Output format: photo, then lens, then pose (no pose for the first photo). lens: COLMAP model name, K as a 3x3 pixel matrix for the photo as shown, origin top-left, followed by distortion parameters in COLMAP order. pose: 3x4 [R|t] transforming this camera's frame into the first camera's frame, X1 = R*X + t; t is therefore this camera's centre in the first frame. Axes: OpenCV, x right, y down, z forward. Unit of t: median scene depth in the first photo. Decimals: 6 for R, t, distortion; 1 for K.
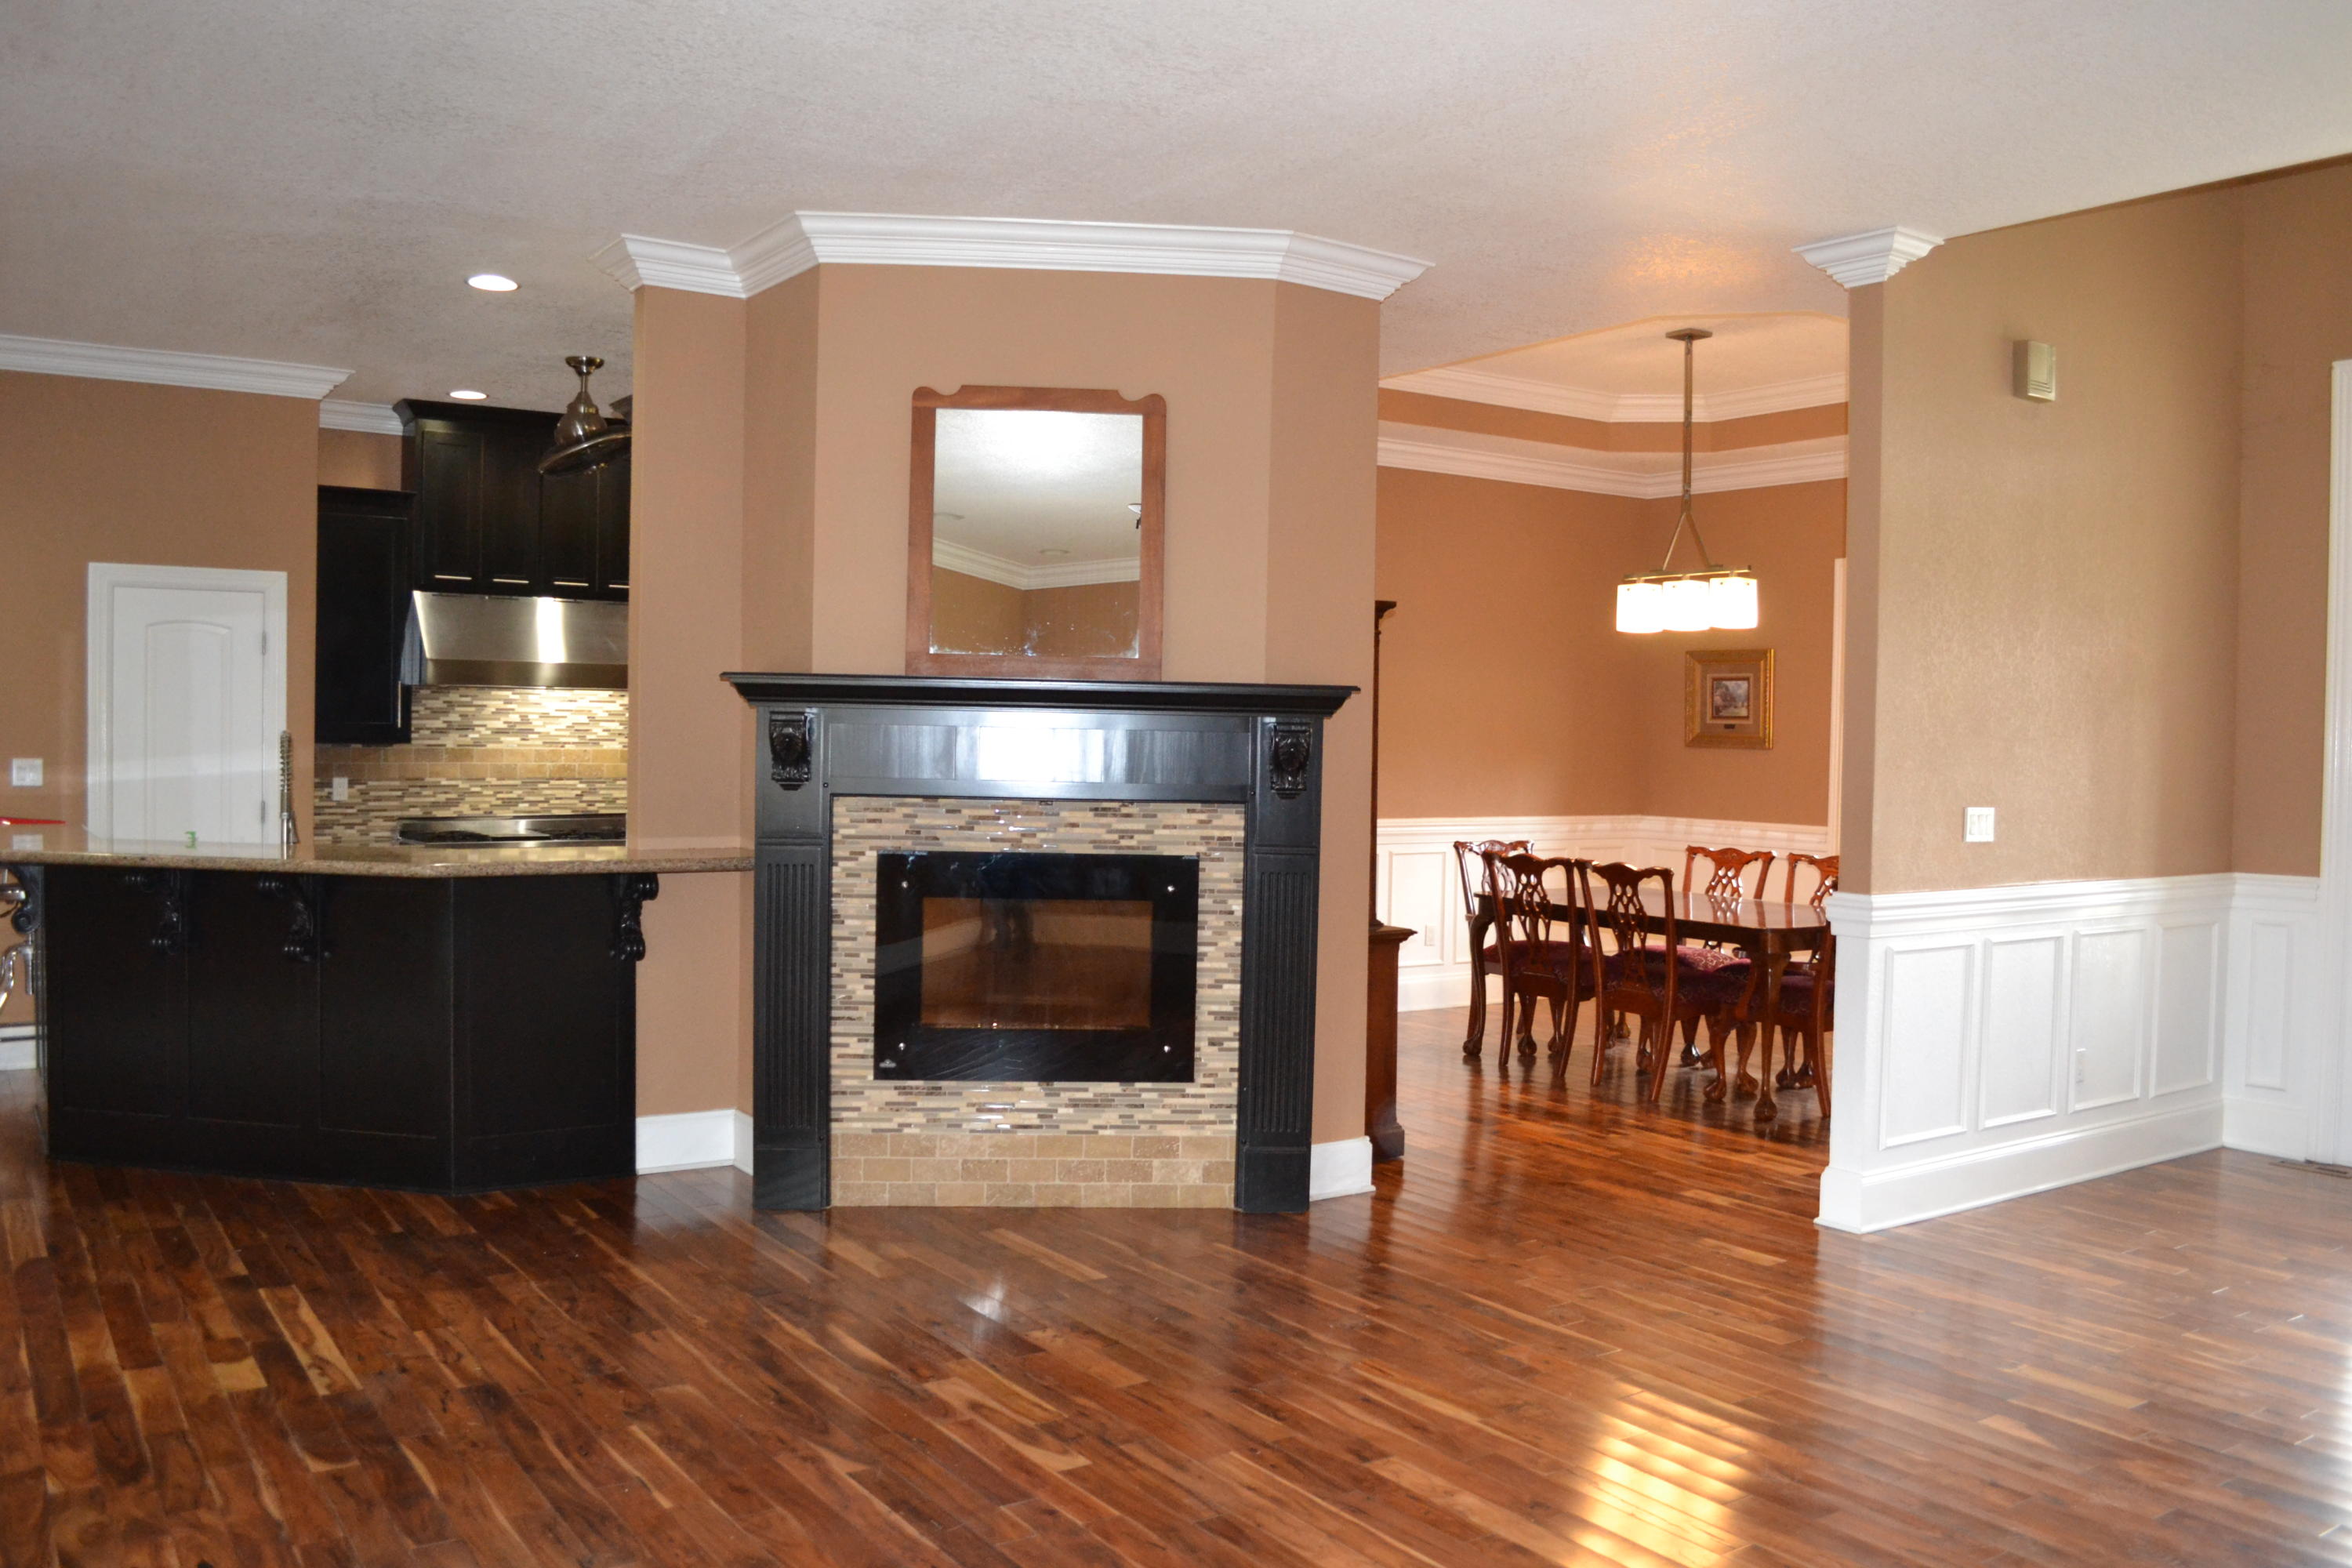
lens RADIAL K [[1915.4, 0, 1176.8], [0, 1915.4, 776.0], [0, 0, 1]] dist [-0.072999, -0.007858]
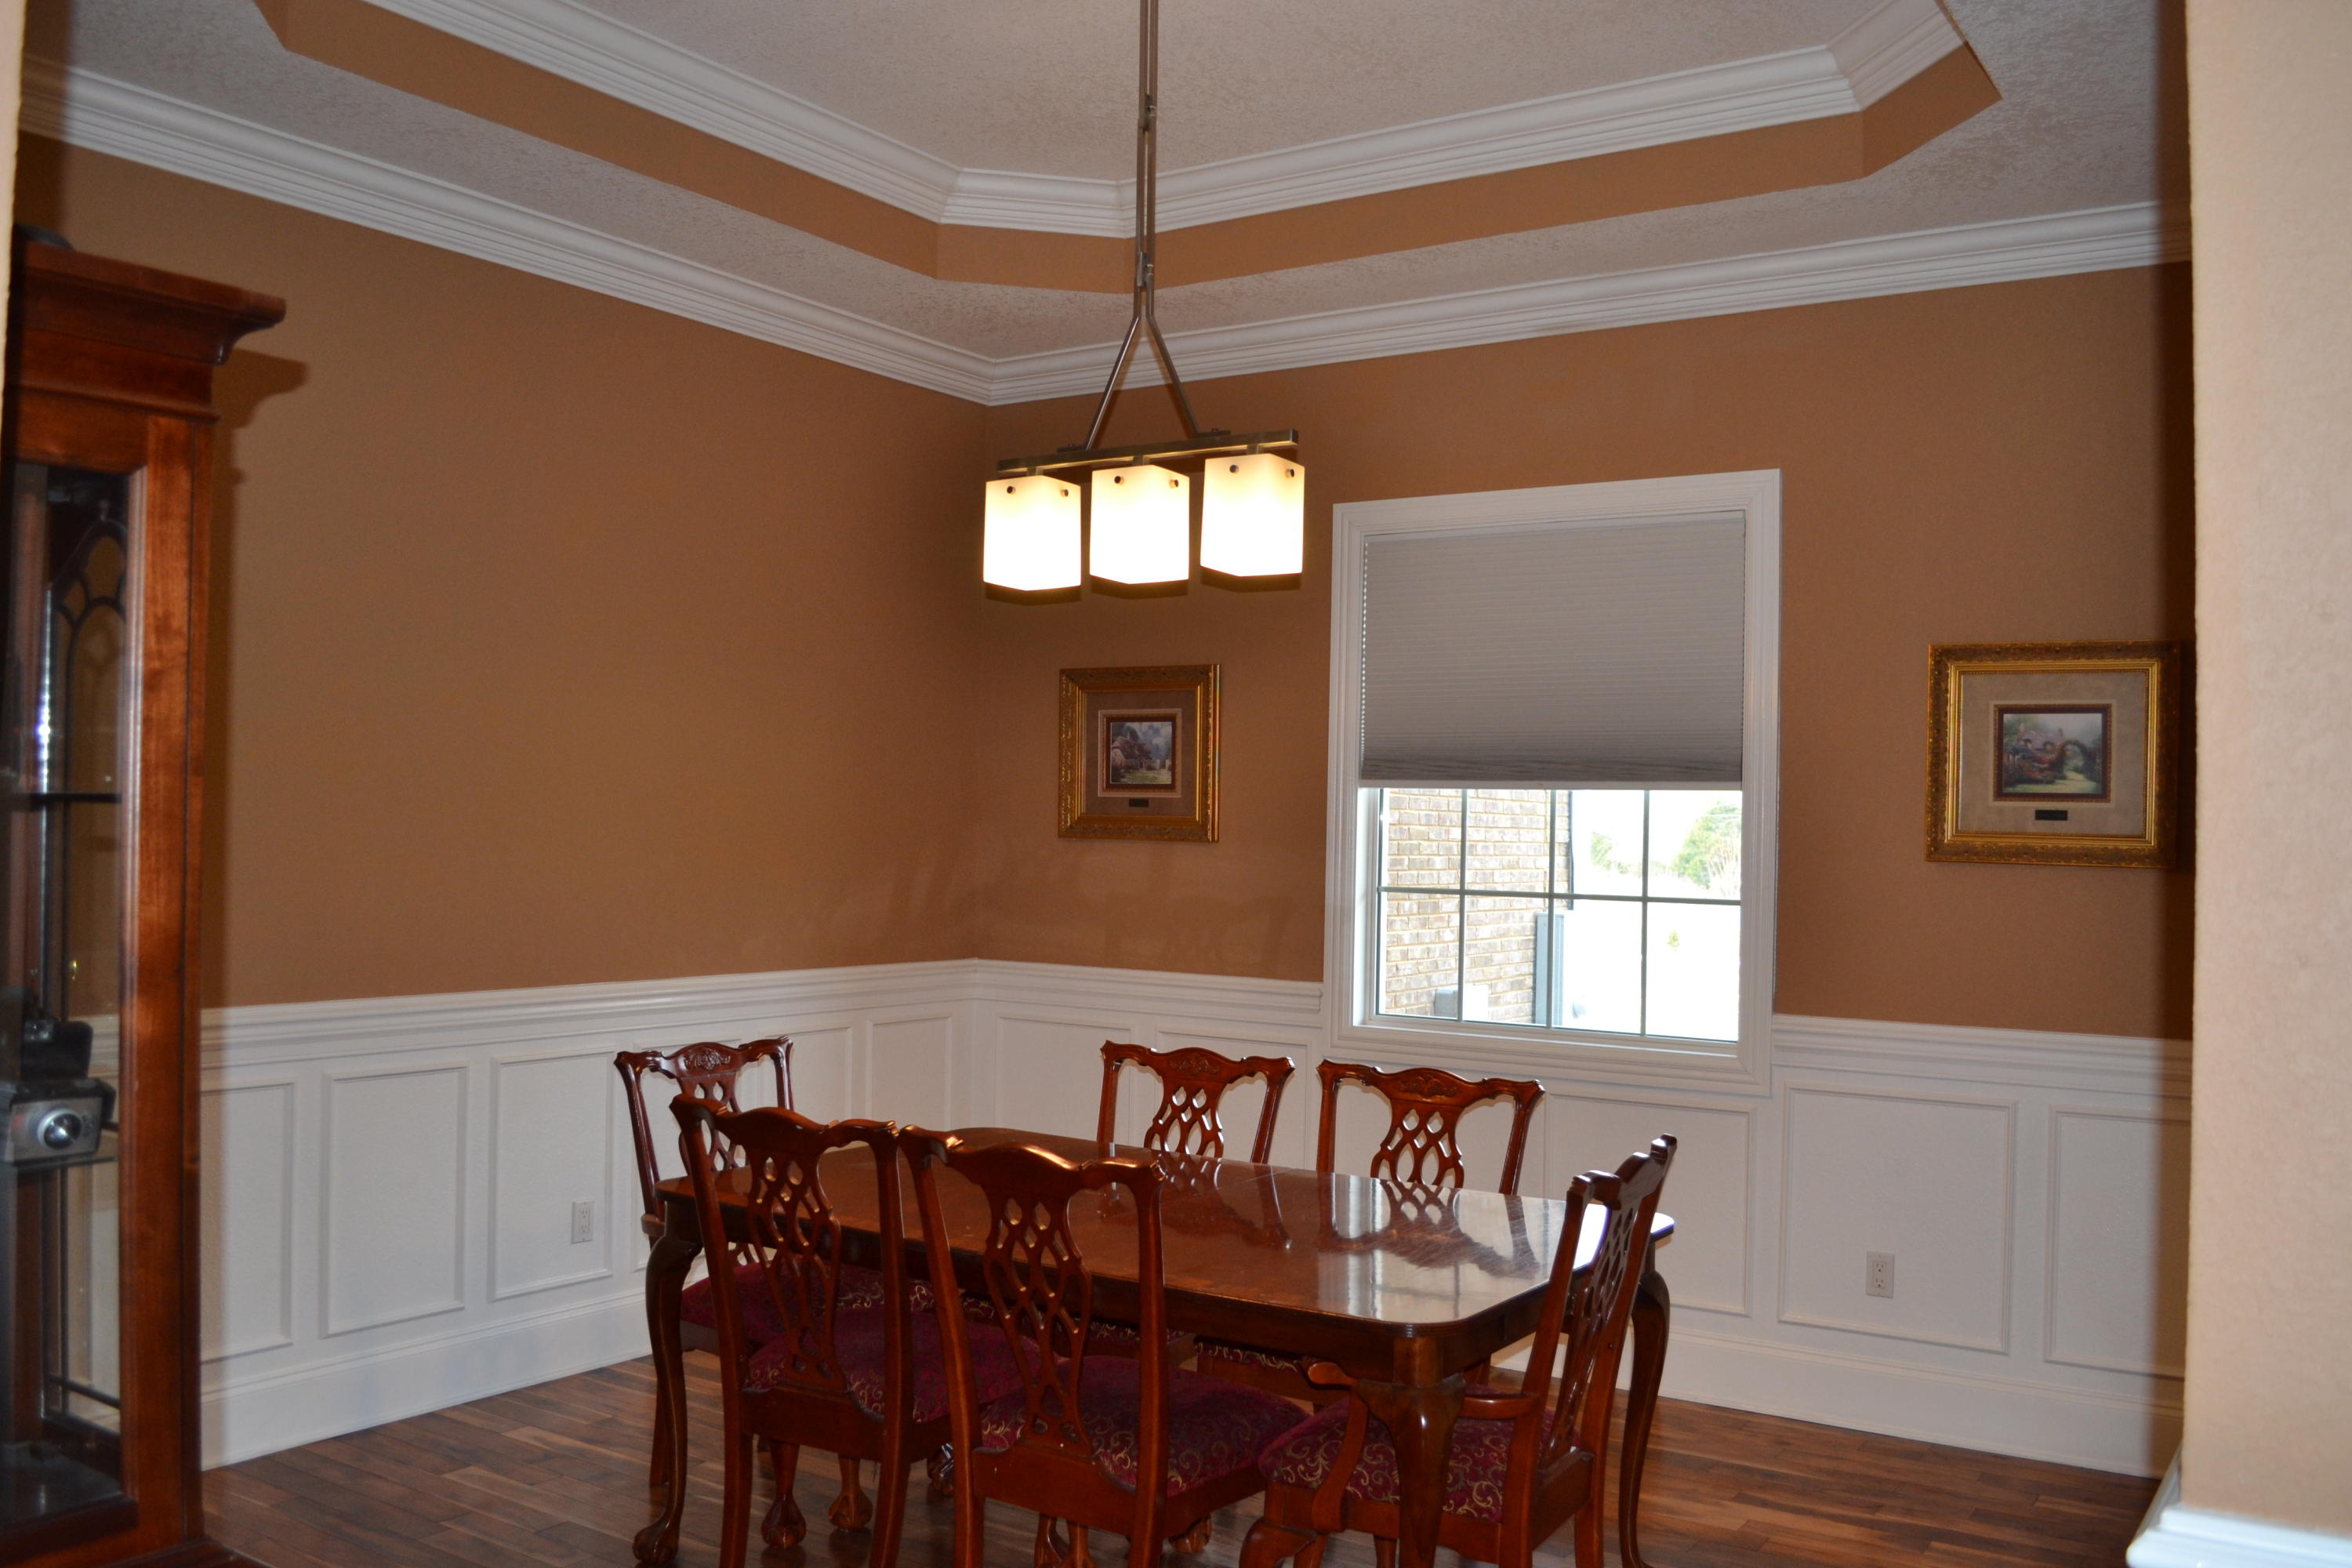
lens RADIAL K [[1915.4, 0, 1175.2], [0, 1915.4, 784.2], [0, 0, 1]] dist [-0.072999, -0.007858]
pose [[0.925720, 0.011767, 0.378026, 0.140940], [0.001765, 0.999371, -0.035429, -0.018790], [-0.378205, 0.033465, 0.925117, 0.777447]]
